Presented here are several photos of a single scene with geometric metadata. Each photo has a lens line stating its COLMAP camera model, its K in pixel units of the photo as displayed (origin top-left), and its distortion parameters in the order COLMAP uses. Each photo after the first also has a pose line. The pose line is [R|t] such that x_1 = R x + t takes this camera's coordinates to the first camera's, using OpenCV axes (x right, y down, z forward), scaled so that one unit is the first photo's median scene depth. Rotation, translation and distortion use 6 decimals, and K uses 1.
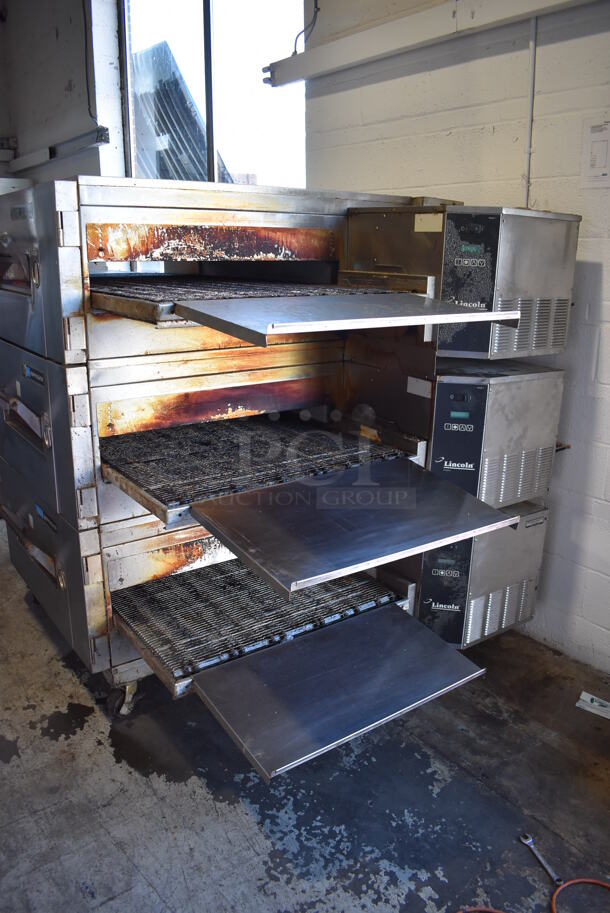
lens RADIAL K [[703.7, 0, 303.6], [0, 703.7, 460.2], [0, 0, 1]] dist [-0.096962, 0.020171]
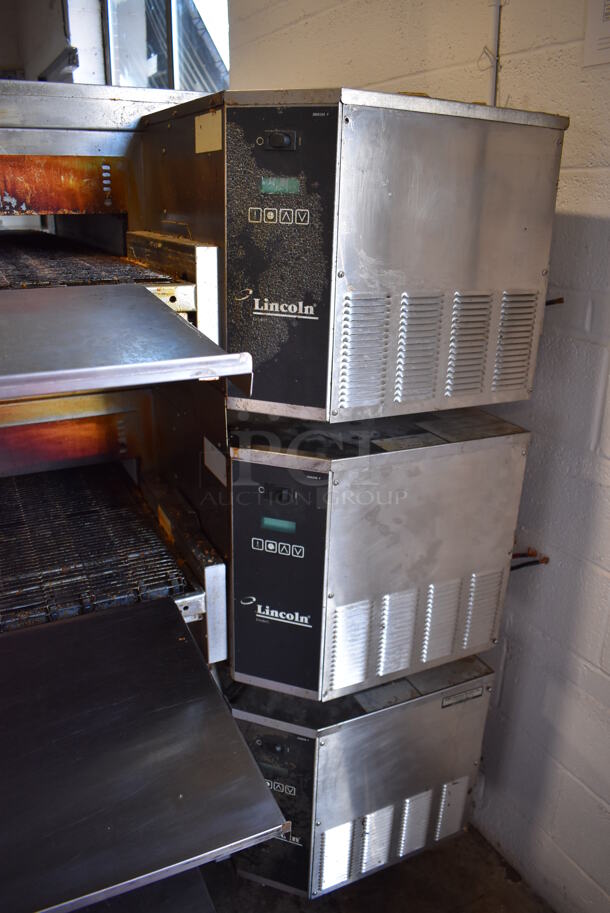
lens RADIAL K [[703.7, 0, 306.8], [0, 703.7, 458.4], [0, 0, 1]] dist [-0.096962, 0.020171]
pose [[0.988108, 0.059844, -0.141641, 0.309600], [-0.051005, 0.996565, 0.065237, -0.145207], [0.145059, -0.057237, 0.987766, 0.502550]]
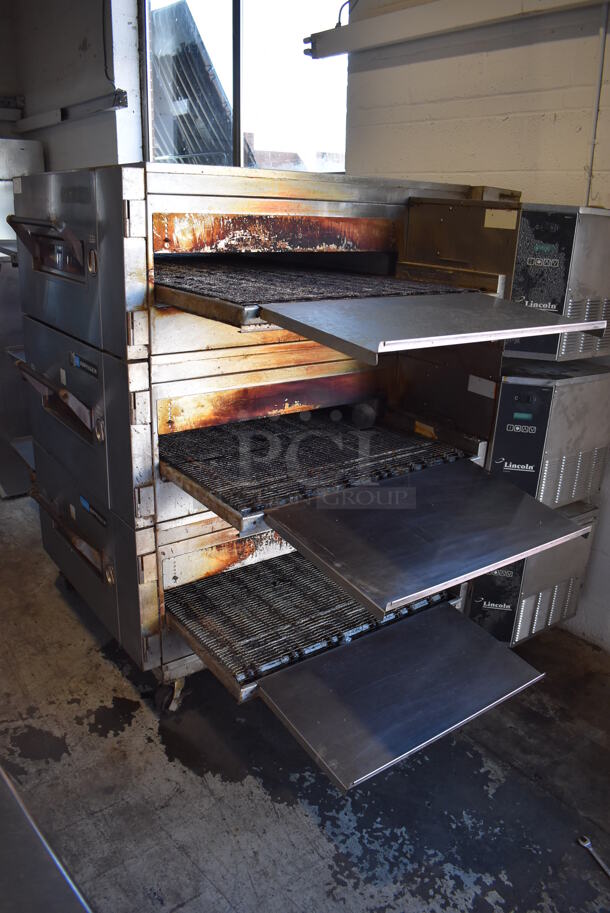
lens RADIAL K [[703.7, 0, 305.9], [0, 703.7, 458.8], [0, 0, 1]] dist [-0.096962, 0.020171]
pose [[0.999683, 0.017064, 0.018522, -0.098741], [-0.017954, 0.998638, 0.048993, -0.047236], [-0.017661, -0.049310, 0.998627, 0.022866]]
